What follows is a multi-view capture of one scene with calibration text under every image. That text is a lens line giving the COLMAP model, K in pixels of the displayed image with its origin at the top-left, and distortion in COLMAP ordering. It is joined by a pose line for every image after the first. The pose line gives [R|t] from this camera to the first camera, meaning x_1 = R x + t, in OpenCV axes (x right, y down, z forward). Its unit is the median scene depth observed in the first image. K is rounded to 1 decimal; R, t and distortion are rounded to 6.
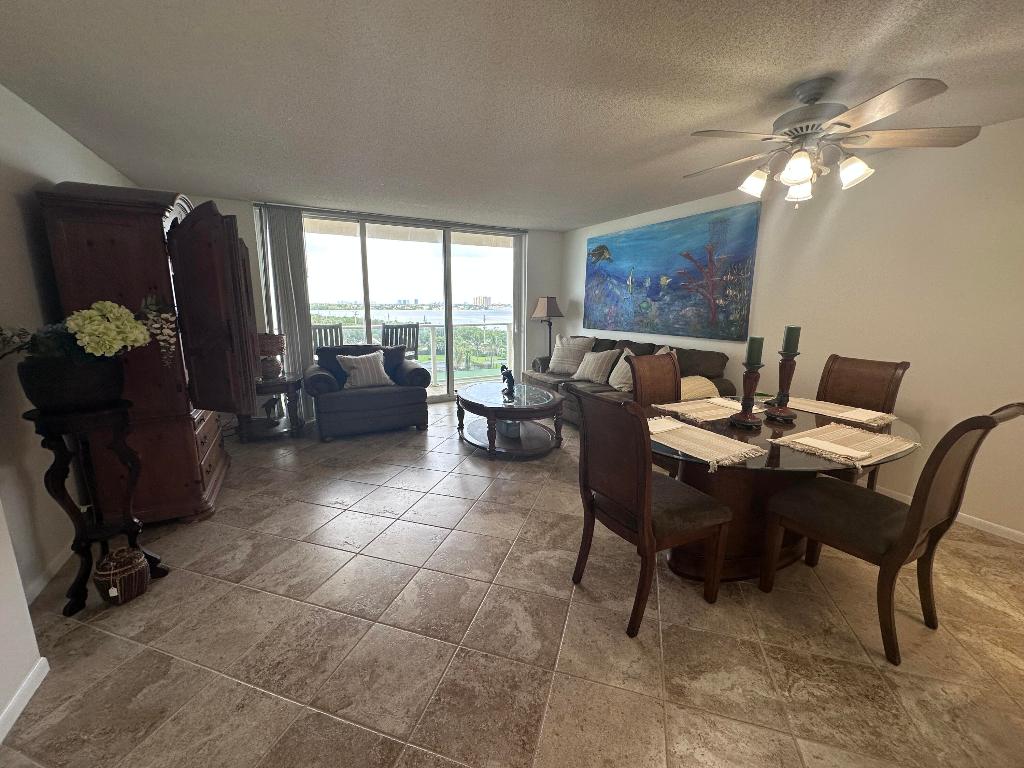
lens RADIAL K [[409.6, 0, 510.9], [0, 409.6, 383.1], [0, 0, 1]] dist [-0.004020, 0.000970]
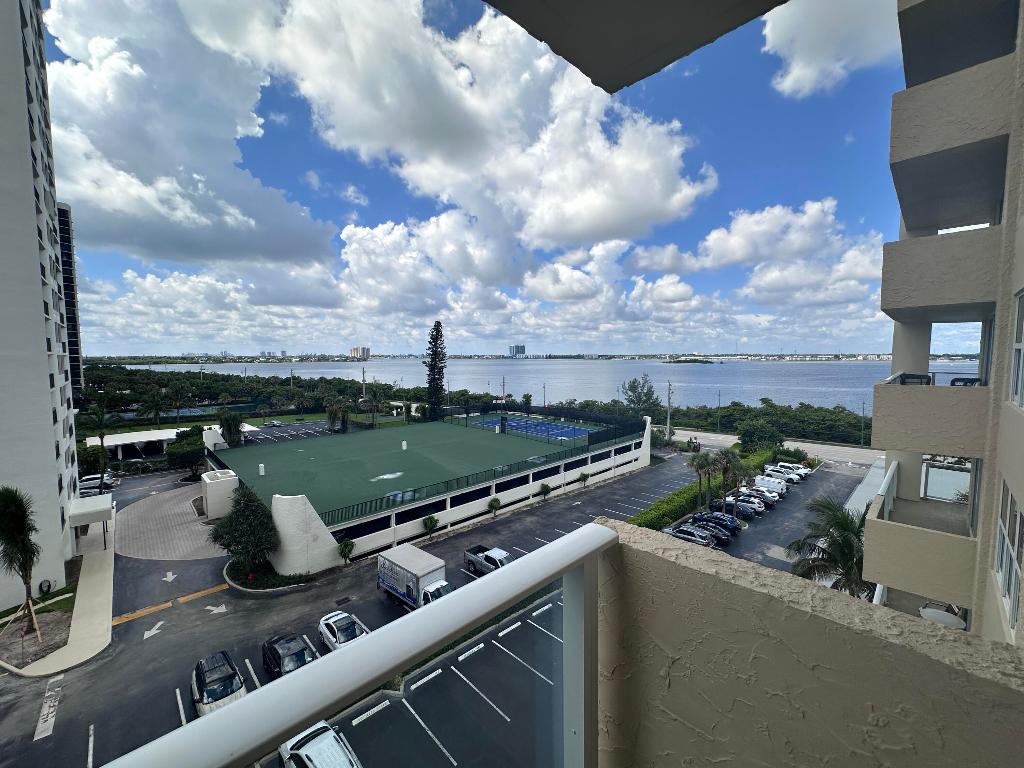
lens RADIAL K [[409.6, 0, 512.0], [0, 409.6, 385.0], [0, 0, 1]] dist [-0.004020, 0.000970]
pose [[0.960666, -0.029691, 0.276115, -0.042736], [0.061279, 0.992424, -0.106487, -0.315853], [-0.270861, 0.119219, 0.955207, 1.464117]]
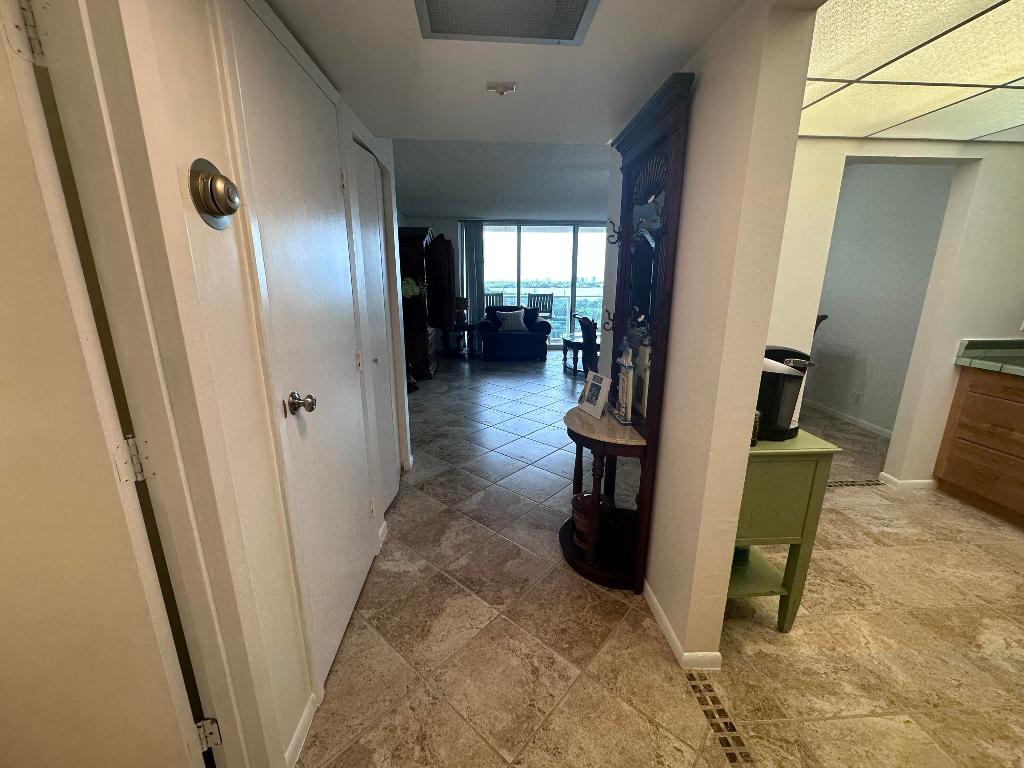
lens RADIAL K [[409.6, 0, 513.0], [0, 409.6, 382.6], [0, 0, 1]] dist [-0.004020, 0.000970]
pose [[0.915428, 0.092550, -0.391696, 0.331332], [-0.072249, 0.995181, 0.066291, 0.112144], [0.395944, -0.032386, 0.917703, -0.533338]]
